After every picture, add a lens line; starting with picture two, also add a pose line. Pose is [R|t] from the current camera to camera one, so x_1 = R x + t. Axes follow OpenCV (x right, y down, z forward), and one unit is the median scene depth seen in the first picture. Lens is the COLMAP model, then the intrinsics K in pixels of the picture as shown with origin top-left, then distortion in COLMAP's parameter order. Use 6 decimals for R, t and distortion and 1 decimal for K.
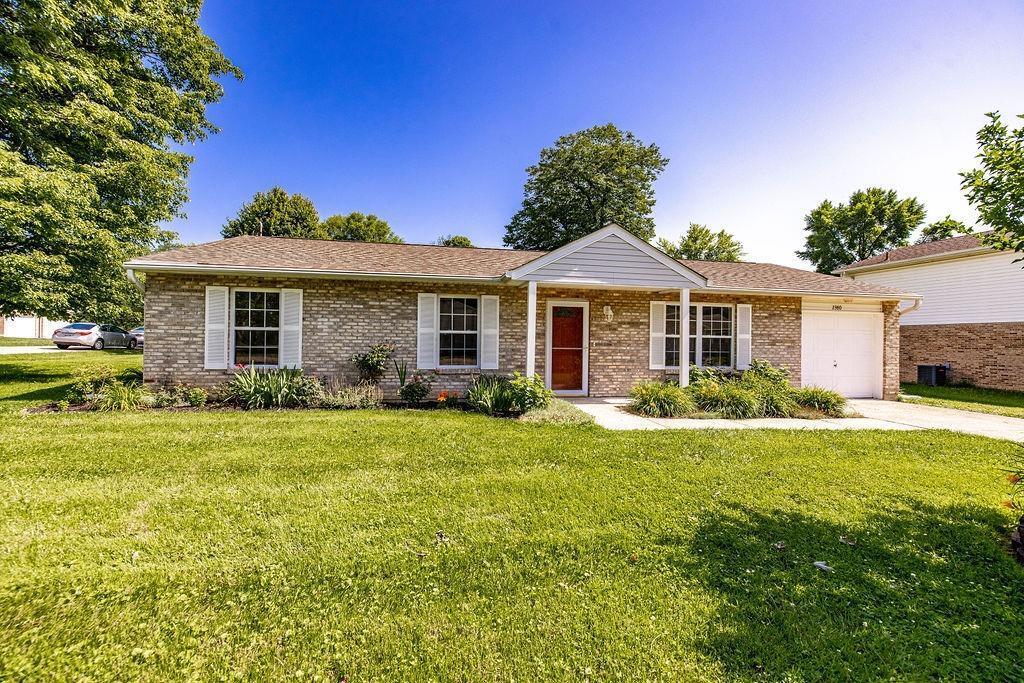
lens RADIAL K [[420.0, 0, 512.0], [0, 420.0, 341.5], [0, 0, 1]] dist [0.001212, 0.000194]
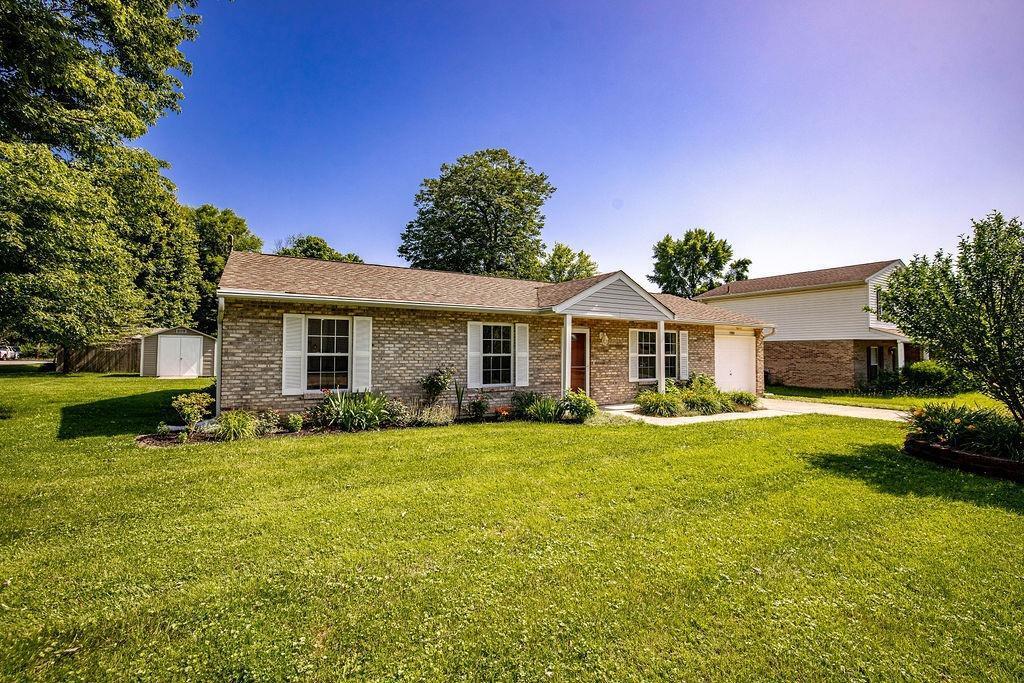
lens RADIAL K [[440.0, 0, 512.0], [0, 440.0, 341.5], [0, 0, 1]] dist [-0.034299, -0.000003]
pose [[0.943480, -0.000234, 0.331430, -0.458261], [0.007842, 0.999736, -0.021619, -0.030590], [-0.331337, 0.022997, 0.943232, -0.146117]]
